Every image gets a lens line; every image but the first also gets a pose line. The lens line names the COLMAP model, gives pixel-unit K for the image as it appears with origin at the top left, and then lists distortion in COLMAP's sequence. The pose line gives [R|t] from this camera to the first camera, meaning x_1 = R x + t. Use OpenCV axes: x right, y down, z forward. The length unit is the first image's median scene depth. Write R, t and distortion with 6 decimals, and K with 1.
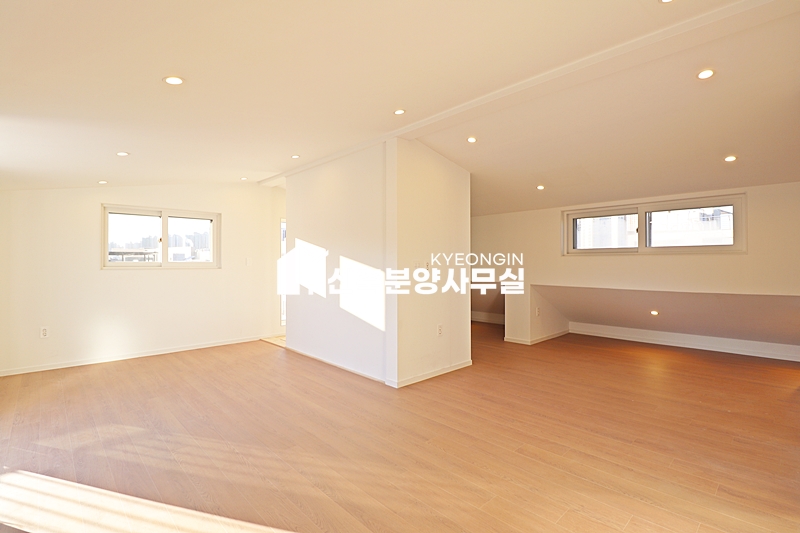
lens RADIAL K [[372.4, 0, 399.1], [0, 372.4, 259.6], [0, 0, 1]] dist [0.002264, -0.013420]
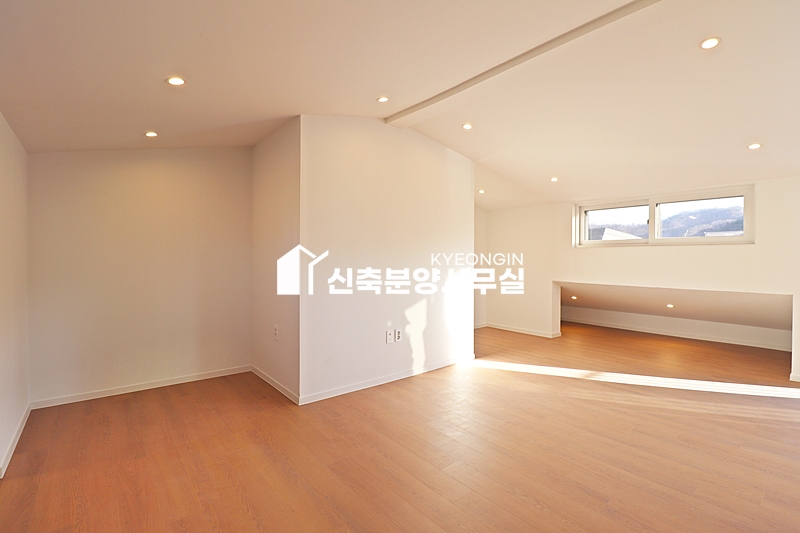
lens RADIAL K [[372.4, 0, 399.1], [0, 372.4, 259.6], [0, 0, 1]] dist [0.002264, -0.013420]
pose [[-0.996525, -0.003828, 0.083210, 0.474972], [-0.004246, 0.999979, -0.004855, 0.020799], [-0.083189, -0.005191, -0.996520, 1.551748]]
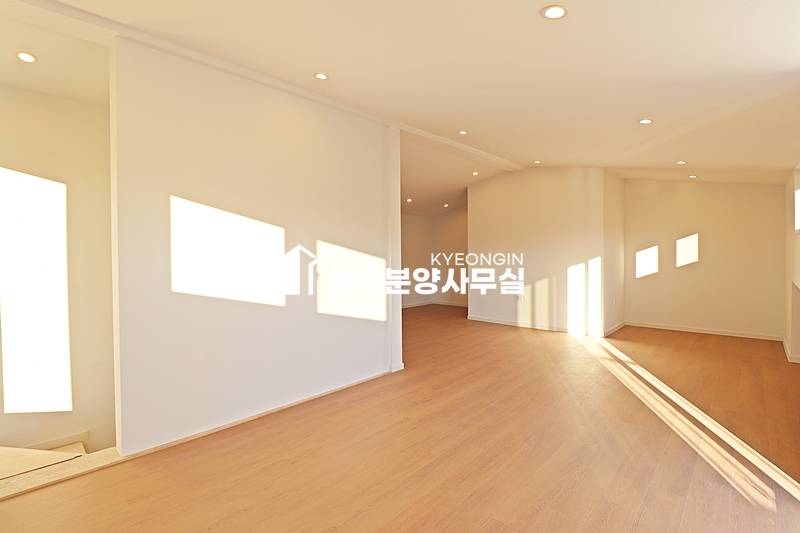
lens RADIAL K [[372.4, 0, 399.1], [0, 372.4, 259.6], [0, 0, 1]] dist [0.002264, -0.013420]
pose [[-0.052296, -0.012935, 0.998548, -1.118657], [0.003605, 0.999907, 0.013142, 0.024196], [-0.998625, 0.004287, -0.052245, 1.136075]]
